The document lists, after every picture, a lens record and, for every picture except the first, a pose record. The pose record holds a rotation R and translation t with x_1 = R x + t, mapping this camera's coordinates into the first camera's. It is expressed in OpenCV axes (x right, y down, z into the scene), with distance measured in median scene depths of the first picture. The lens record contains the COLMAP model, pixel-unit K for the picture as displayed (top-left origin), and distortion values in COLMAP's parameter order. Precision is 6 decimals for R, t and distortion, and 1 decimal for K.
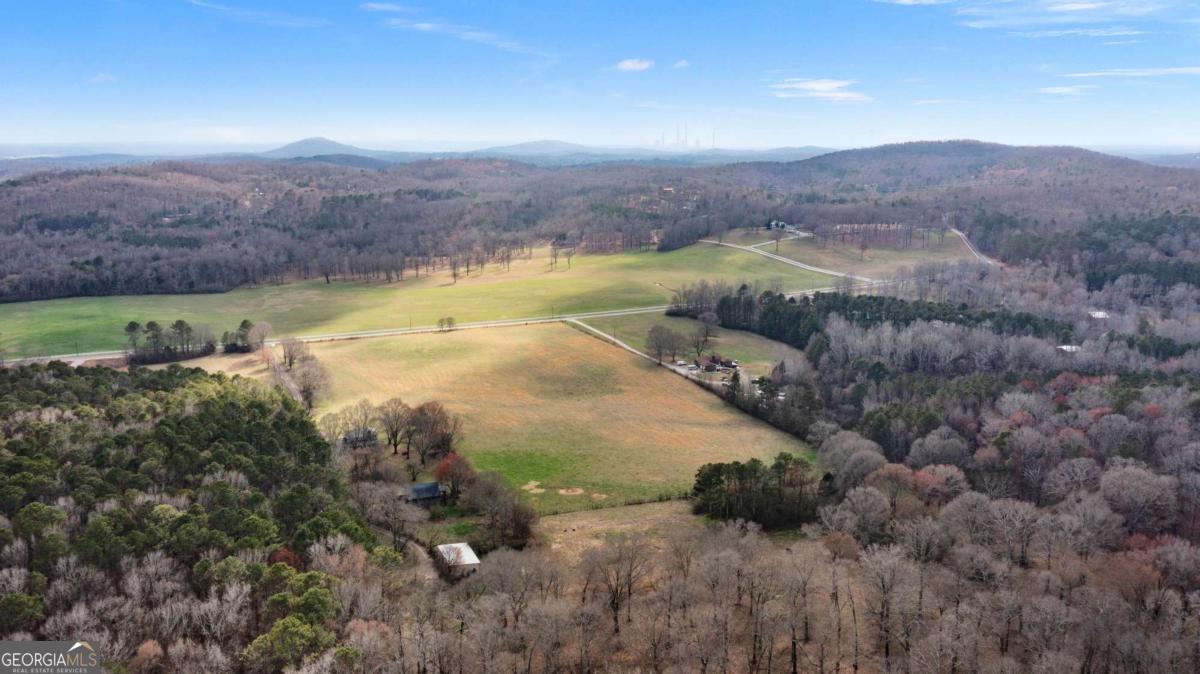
lens RADIAL K [[950.2, 0, 600.0], [0, 950.2, 337.0], [0, 0, 1]] dist [-0.025564, 0.009653]
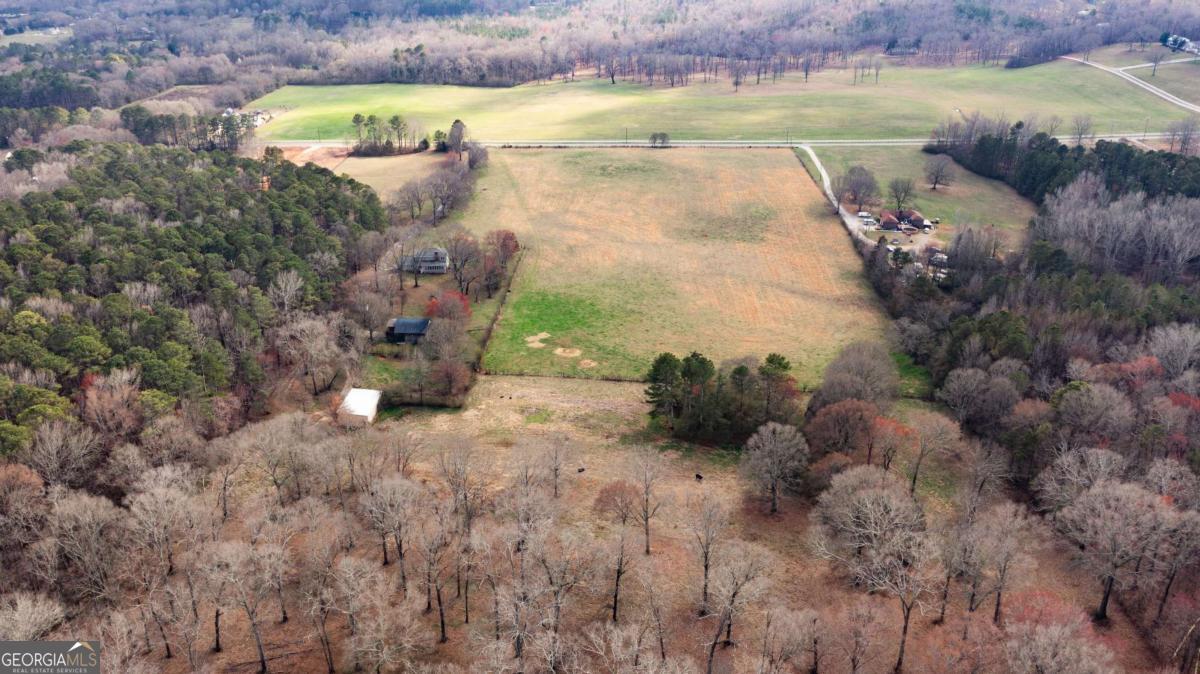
lens RADIAL K [[950.2, 0, 600.0], [0, 950.2, 337.0], [0, 0, 1]] dist [-0.025564, 0.009653]
pose [[0.893281, 0.171753, -0.415390, 0.189434], [-0.080922, 0.970470, 0.227246, -0.030200], [0.442154, -0.169380, 0.880801, 0.113242]]
